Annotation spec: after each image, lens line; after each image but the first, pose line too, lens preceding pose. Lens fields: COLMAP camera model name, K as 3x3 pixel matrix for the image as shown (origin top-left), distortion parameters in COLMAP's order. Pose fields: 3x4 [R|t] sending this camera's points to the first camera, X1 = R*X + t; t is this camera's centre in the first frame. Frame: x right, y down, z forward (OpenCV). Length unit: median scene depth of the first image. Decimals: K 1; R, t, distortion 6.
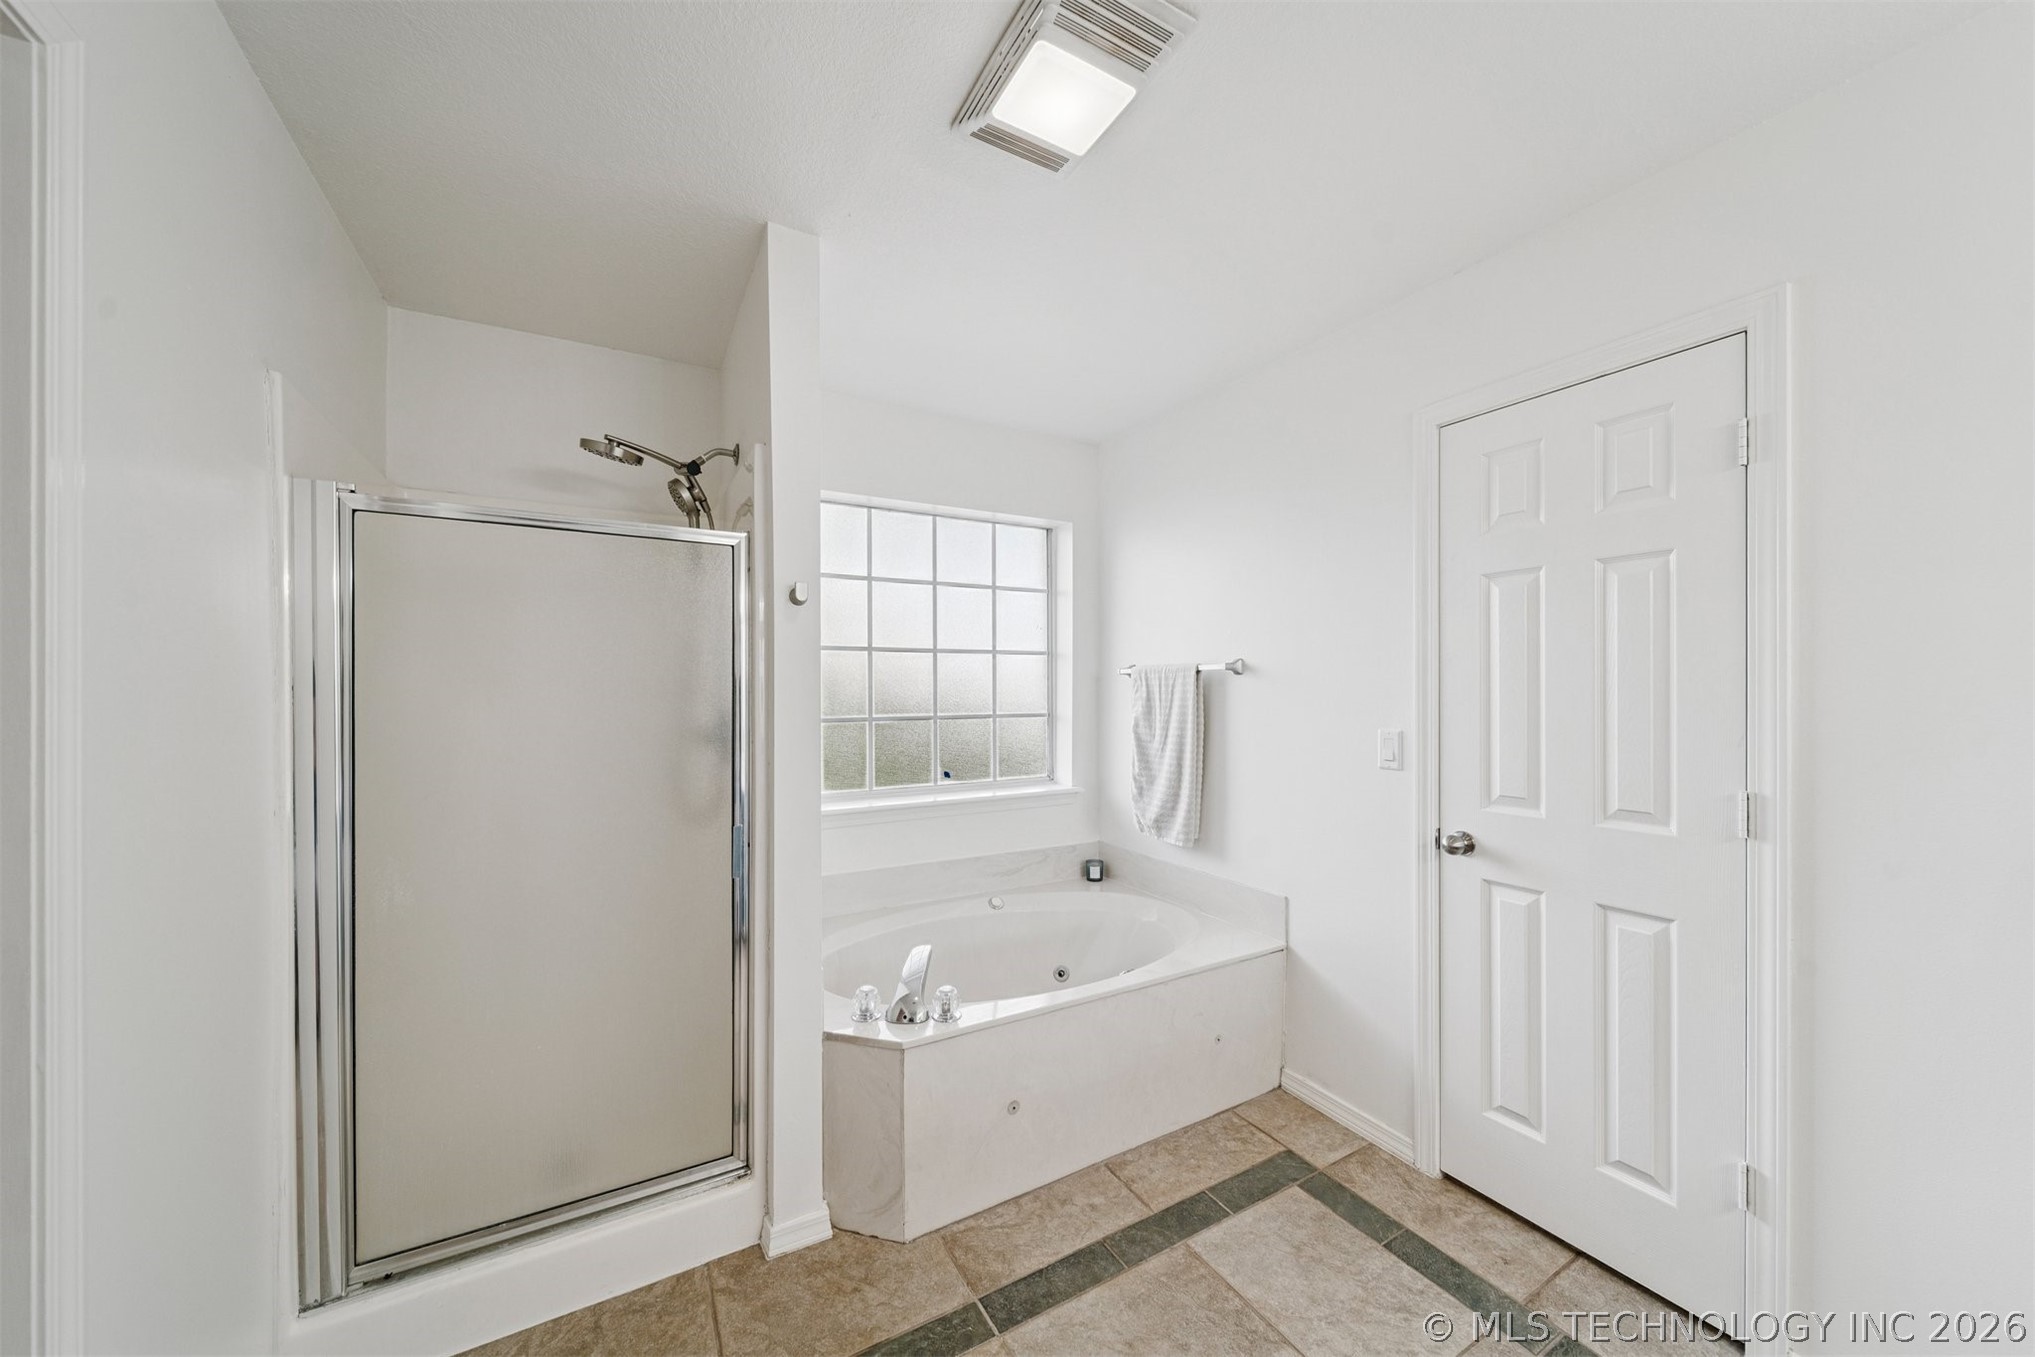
lens RADIAL K [[719.0, 0, 1019.0], [0, 719.0, 688.4], [0, 0, 1]] dist [-0.000242, -0.000153]
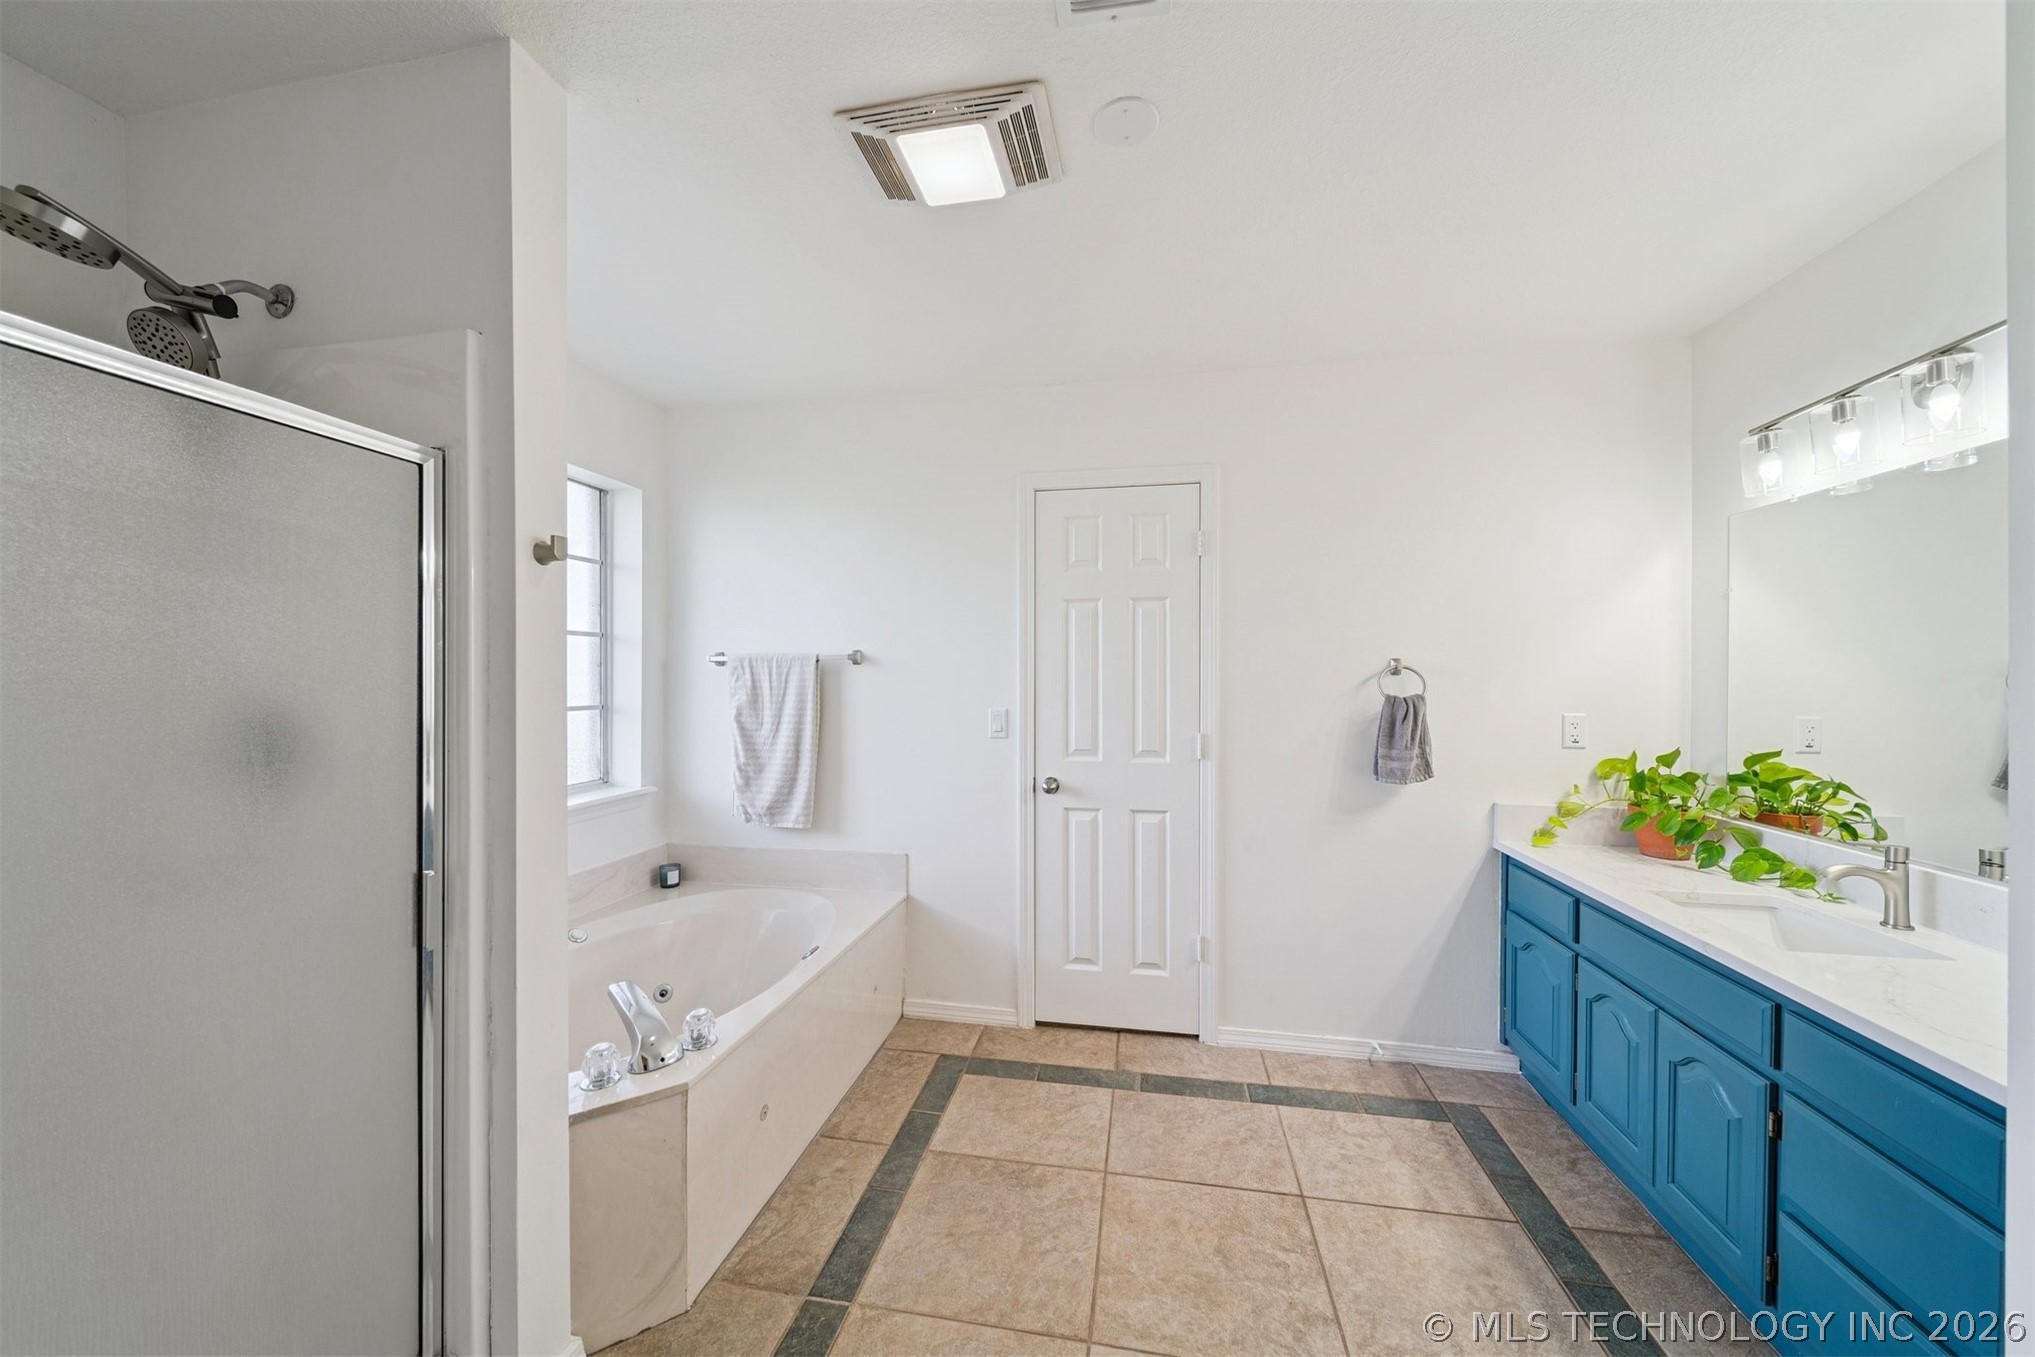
lens RADIAL K [[721.7, 0, 1017.5], [0, 721.7, 678.5], [0, 0, 1]] dist [0.000077, -0.000108]
pose [[0.647908, 0.001862, 0.761716, -0.523336], [-0.002702, 0.999996, -0.000146, 0.002756], [-0.761714, -0.001964, 0.647911, 0.118762]]
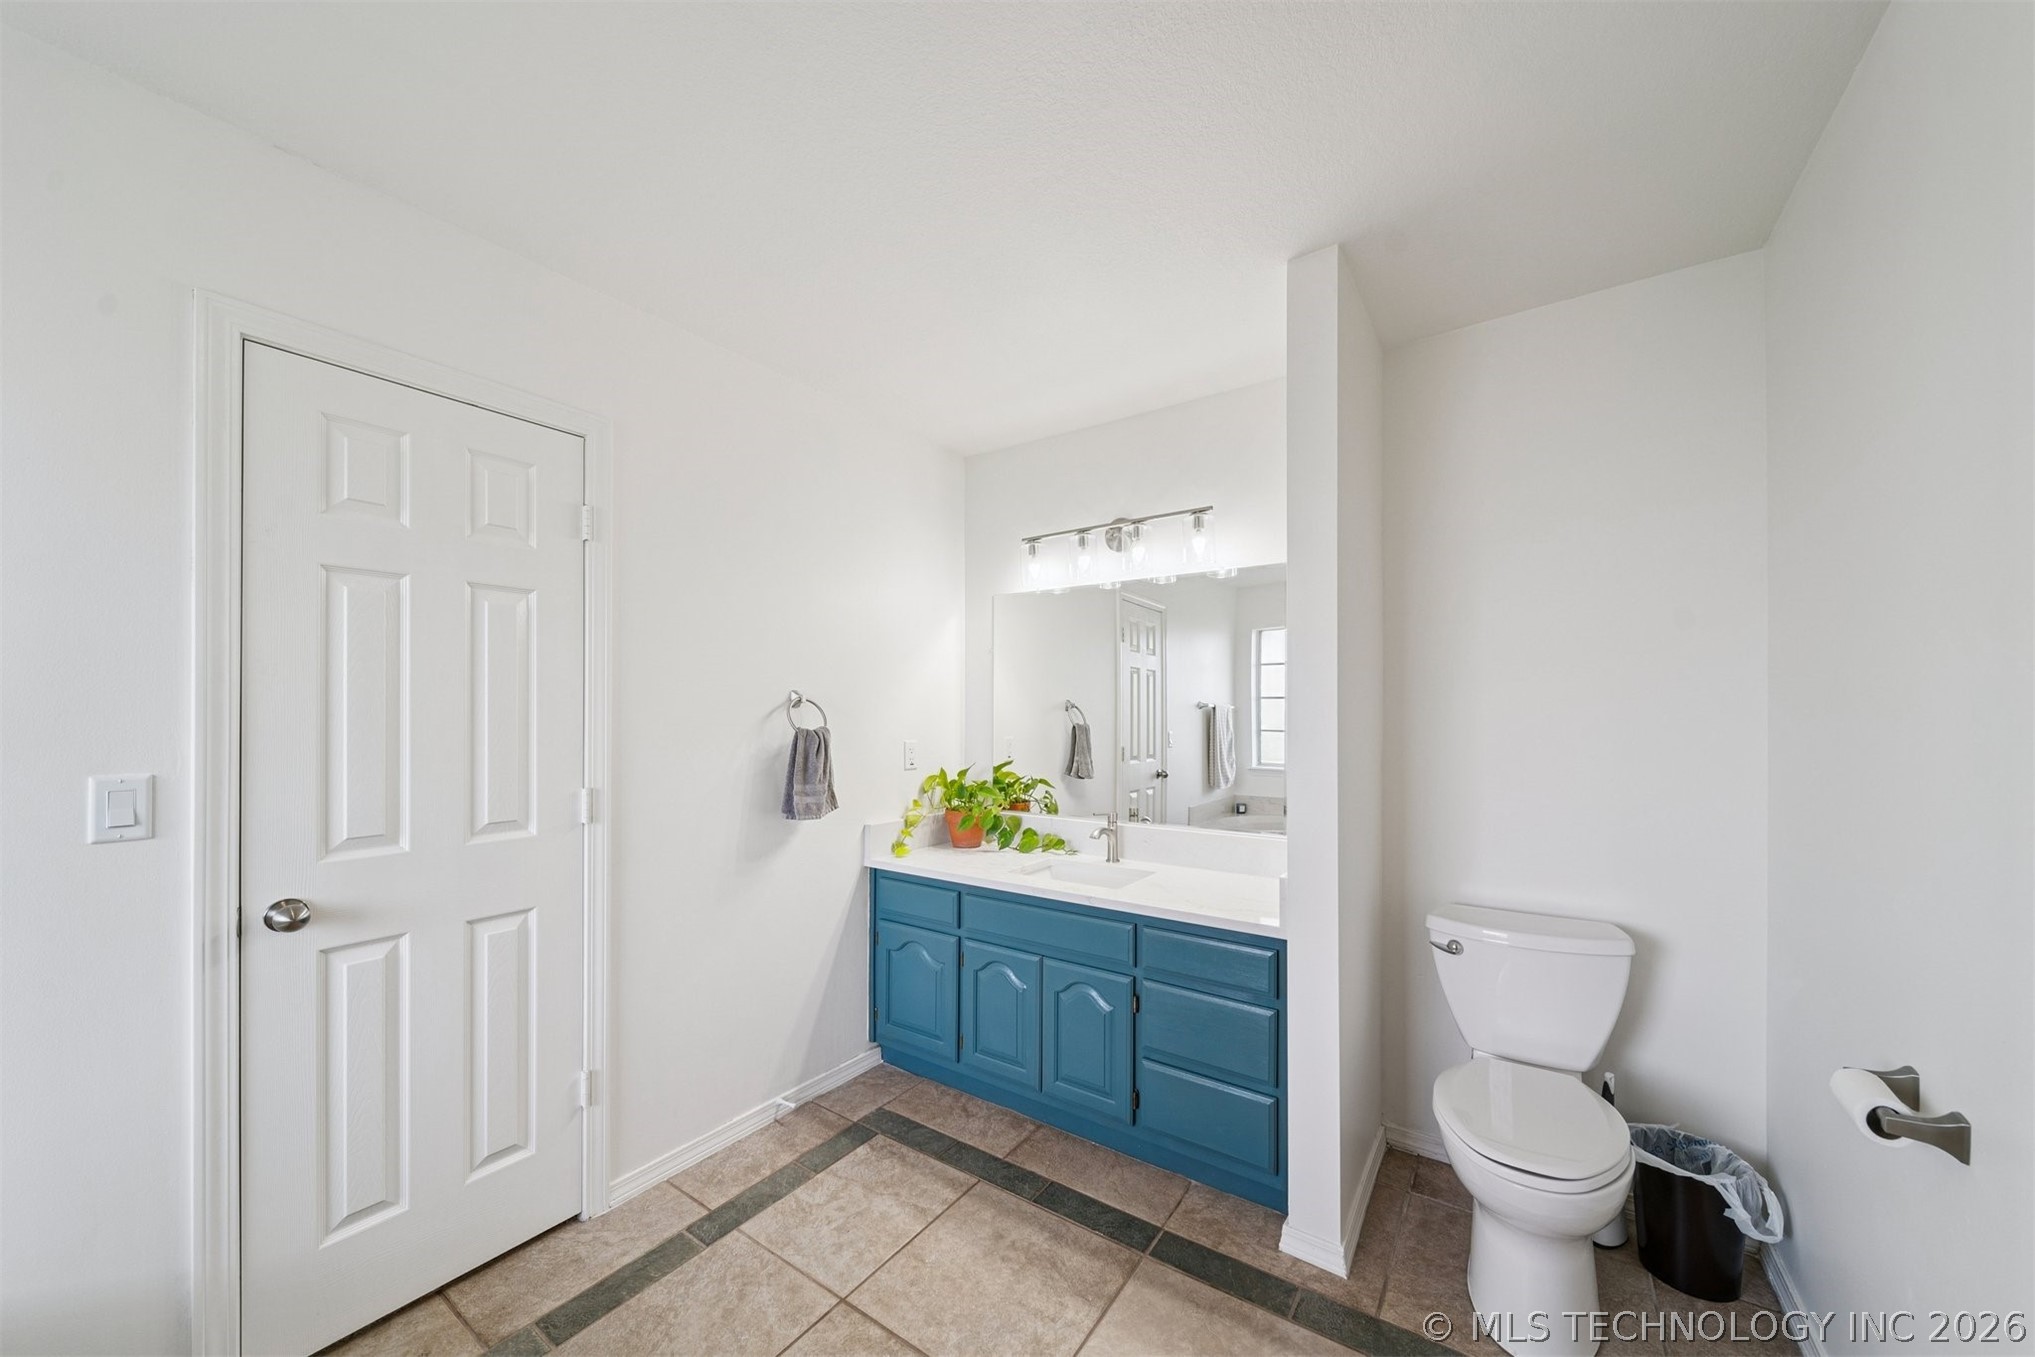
lens RADIAL K [[725.4, 0, 1027.3], [0, 725.4, 708.5], [0, 0, 1]] dist [-0.000305, -0.000127]
pose [[-0.441606, 0.006454, 0.897186, -0.403214], [-0.000405, 0.999973, -0.007392, 0.005396], [-0.897209, -0.003628, -0.441591, 0.642542]]
